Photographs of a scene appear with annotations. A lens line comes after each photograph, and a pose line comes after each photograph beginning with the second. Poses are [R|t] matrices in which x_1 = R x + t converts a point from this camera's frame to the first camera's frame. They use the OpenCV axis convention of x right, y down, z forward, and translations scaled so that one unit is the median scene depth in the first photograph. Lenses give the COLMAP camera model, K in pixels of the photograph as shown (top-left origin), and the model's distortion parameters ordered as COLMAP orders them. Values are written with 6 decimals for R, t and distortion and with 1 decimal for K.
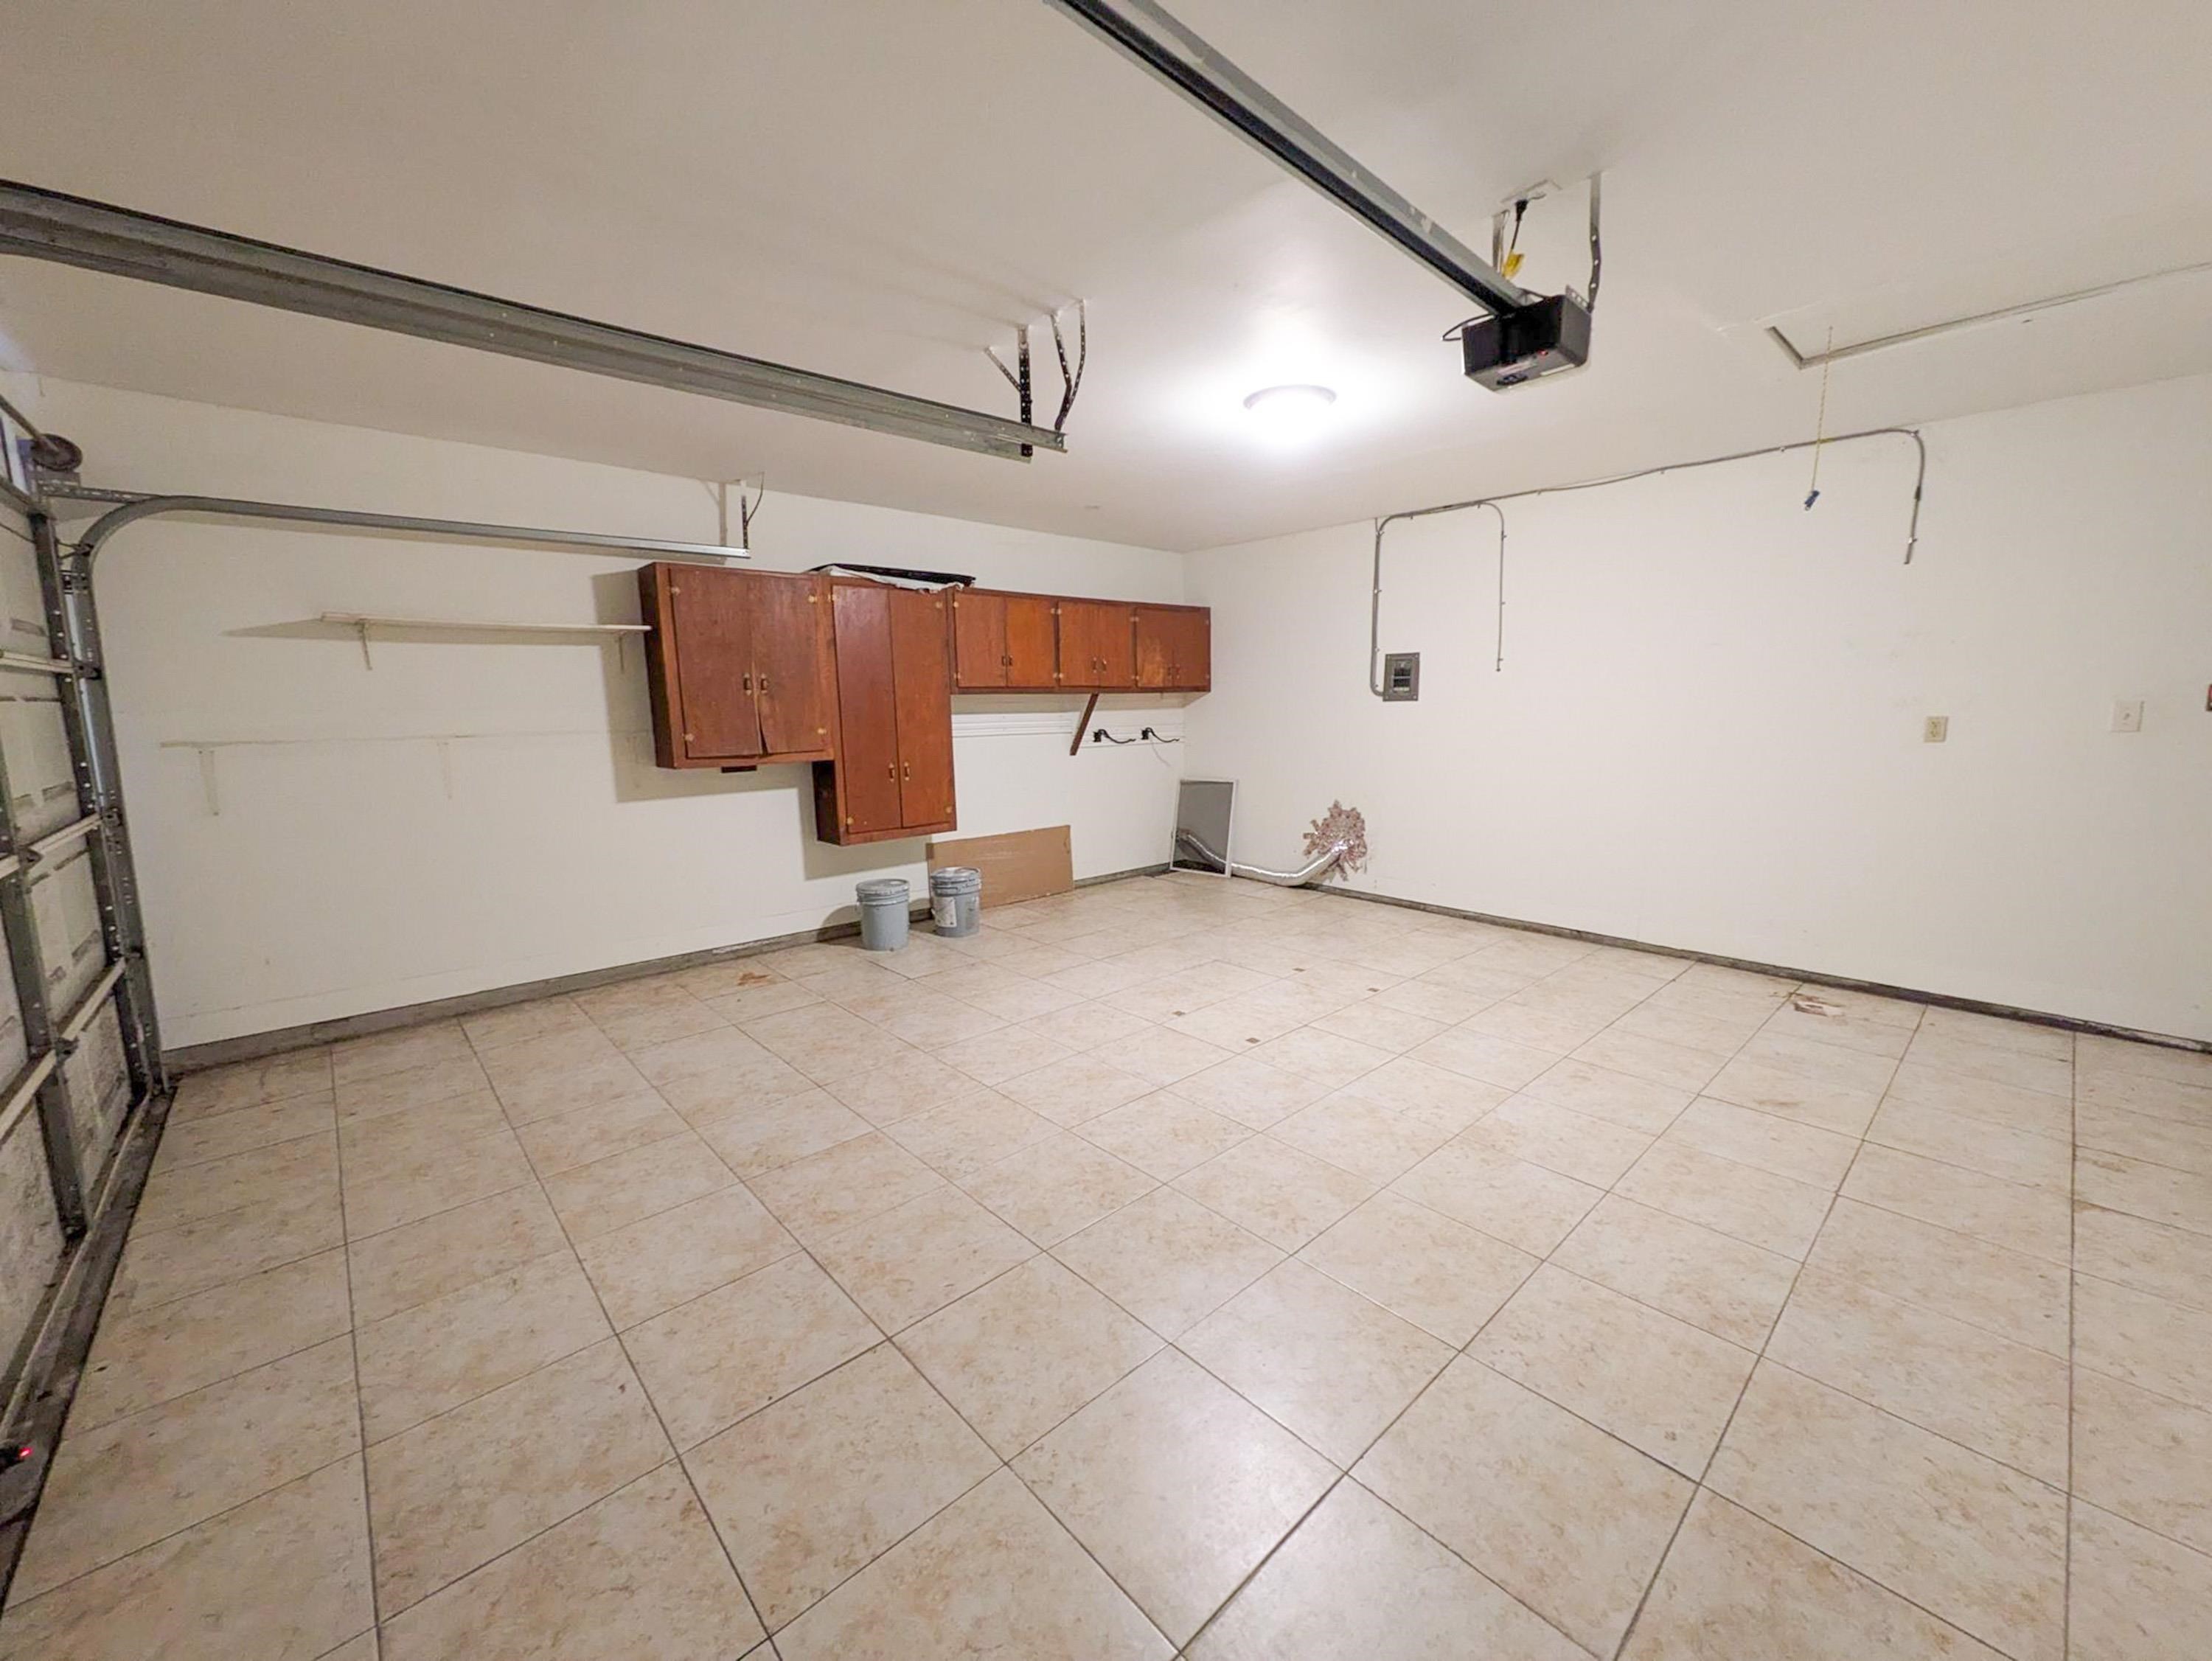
lens RADIAL K [[875.0, 0, 1106.0], [0, 875.0, 830.5], [0, 0, 1]] dist [0.000017, 0.000937]
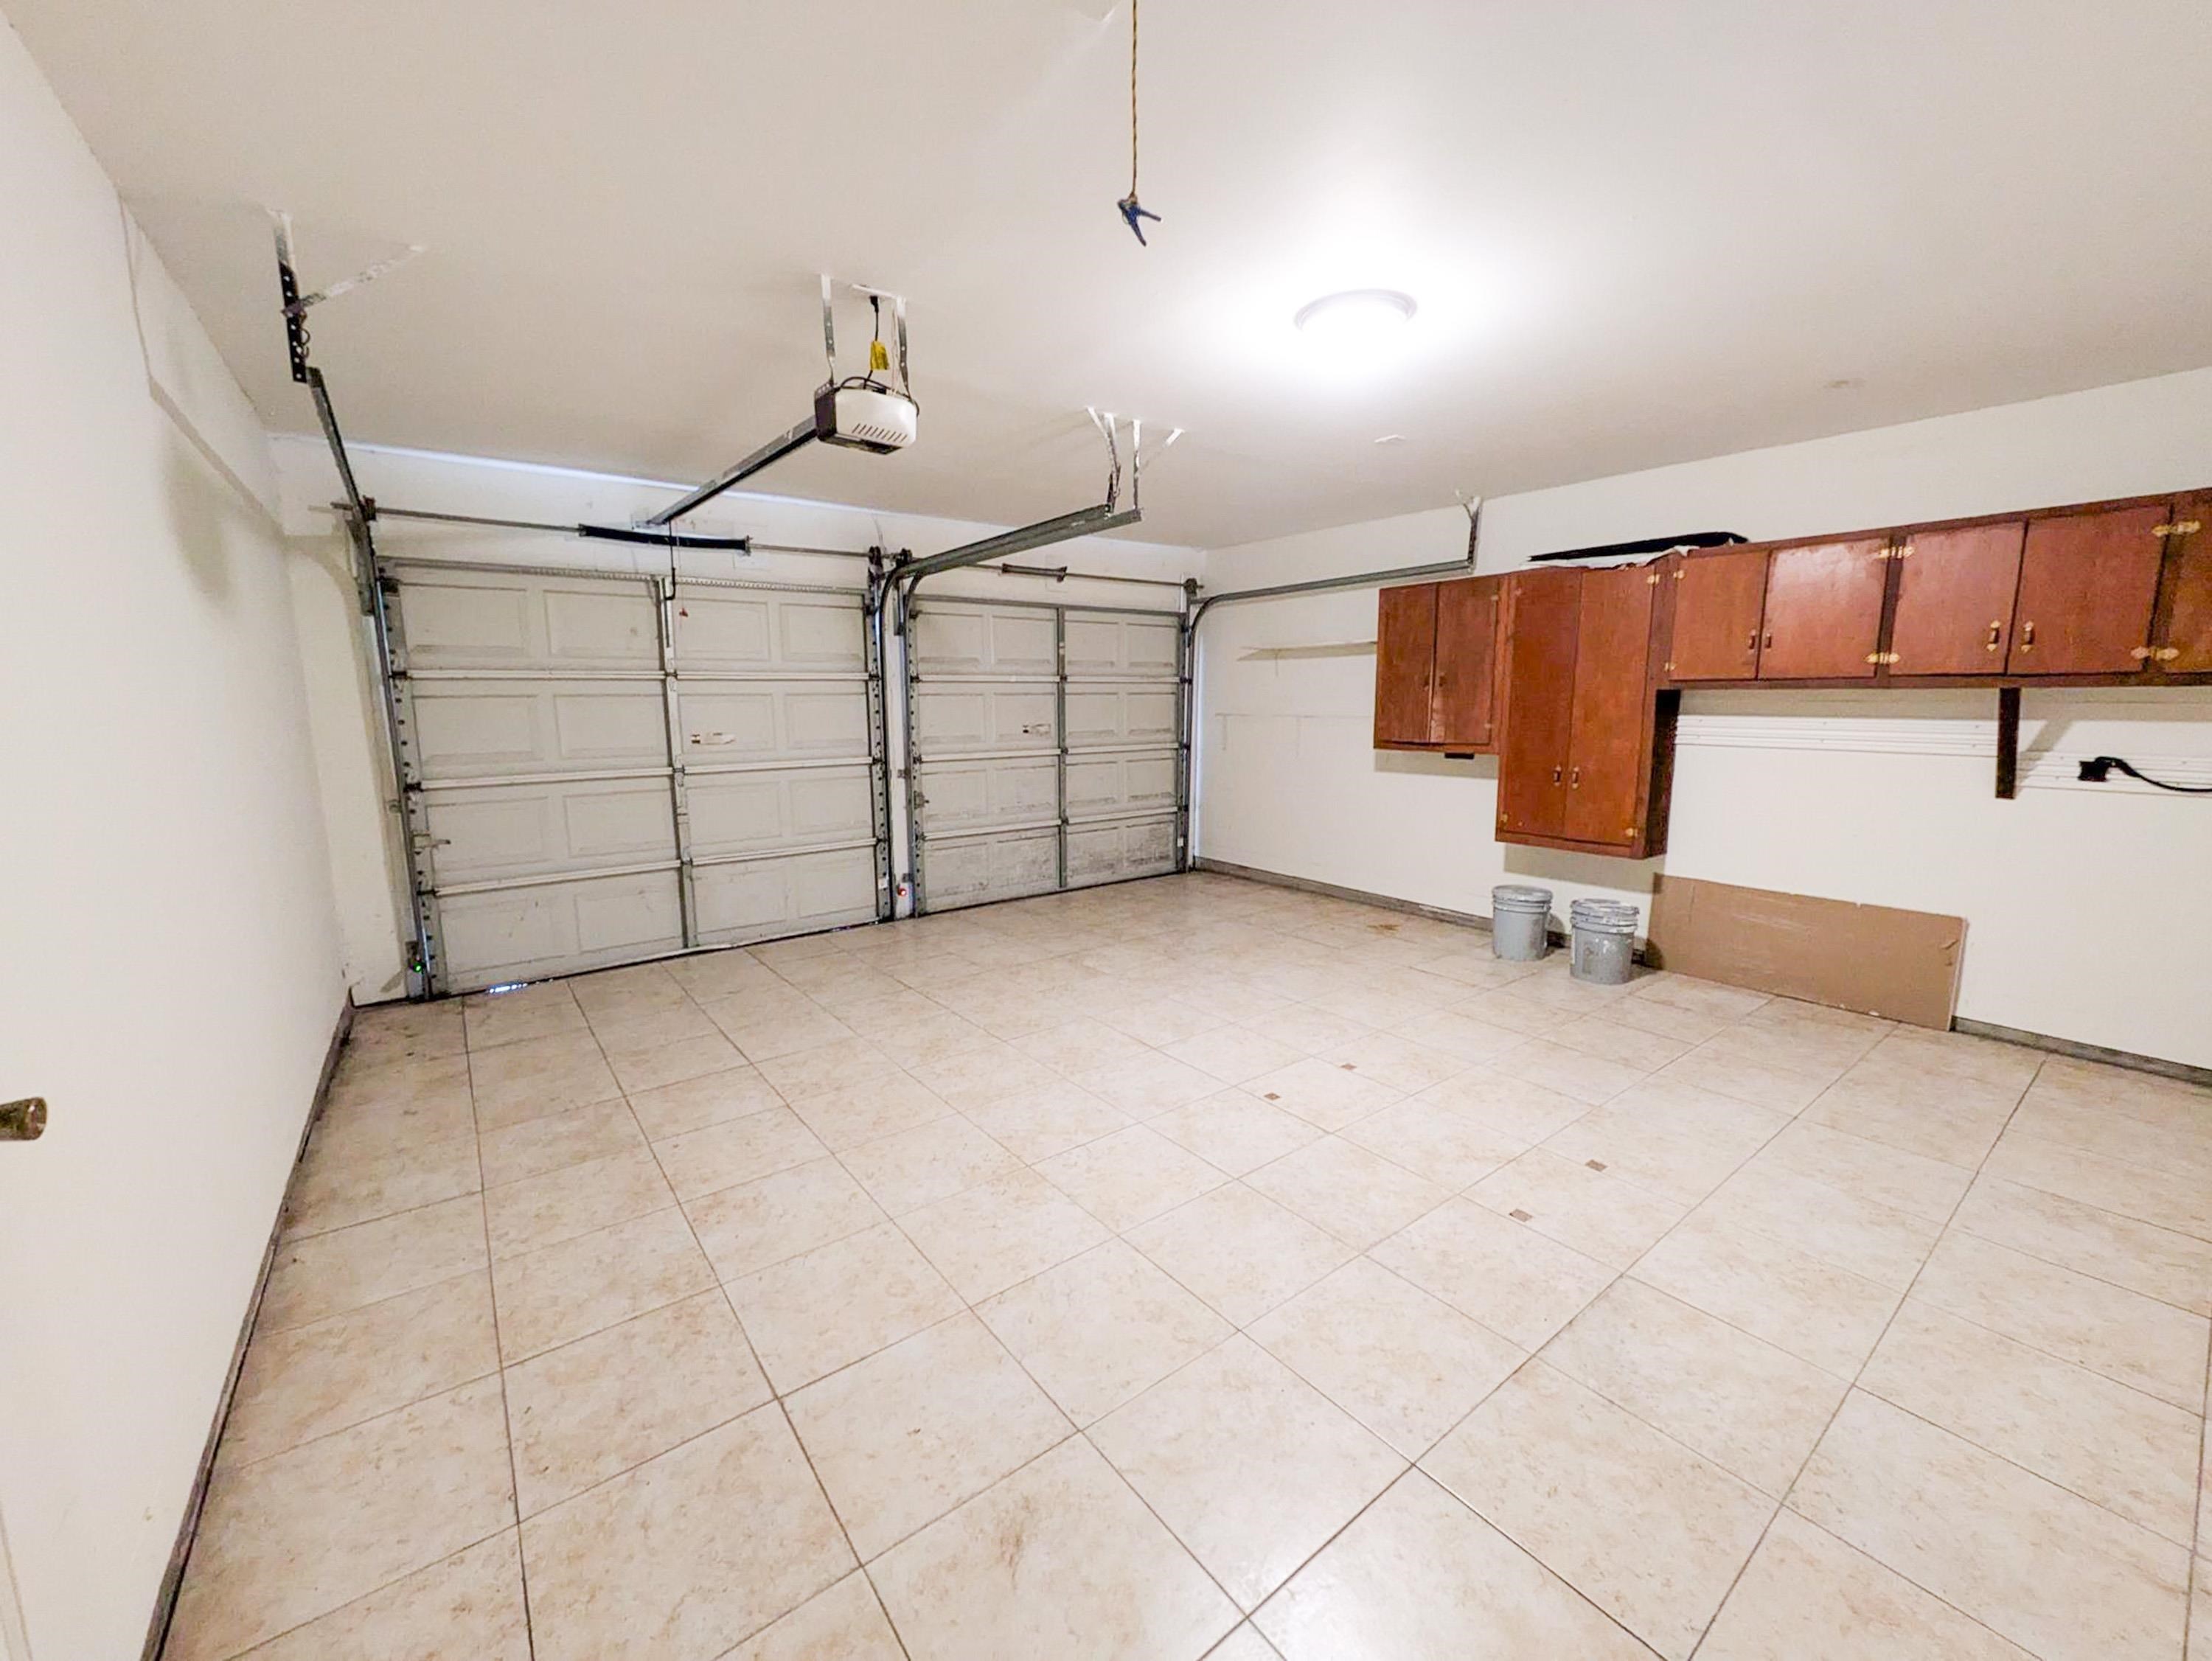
lens RADIAL K [[875.0, 0, 1106.0], [0, 875.0, 830.5], [0, 0, 1]] dist [0.000017, 0.000937]
pose [[-0.084485, 0.164076, -0.982823, 0.908436], [-0.143531, 0.974059, 0.174951, -0.133165], [0.986033, 0.155847, -0.058744, 0.775745]]
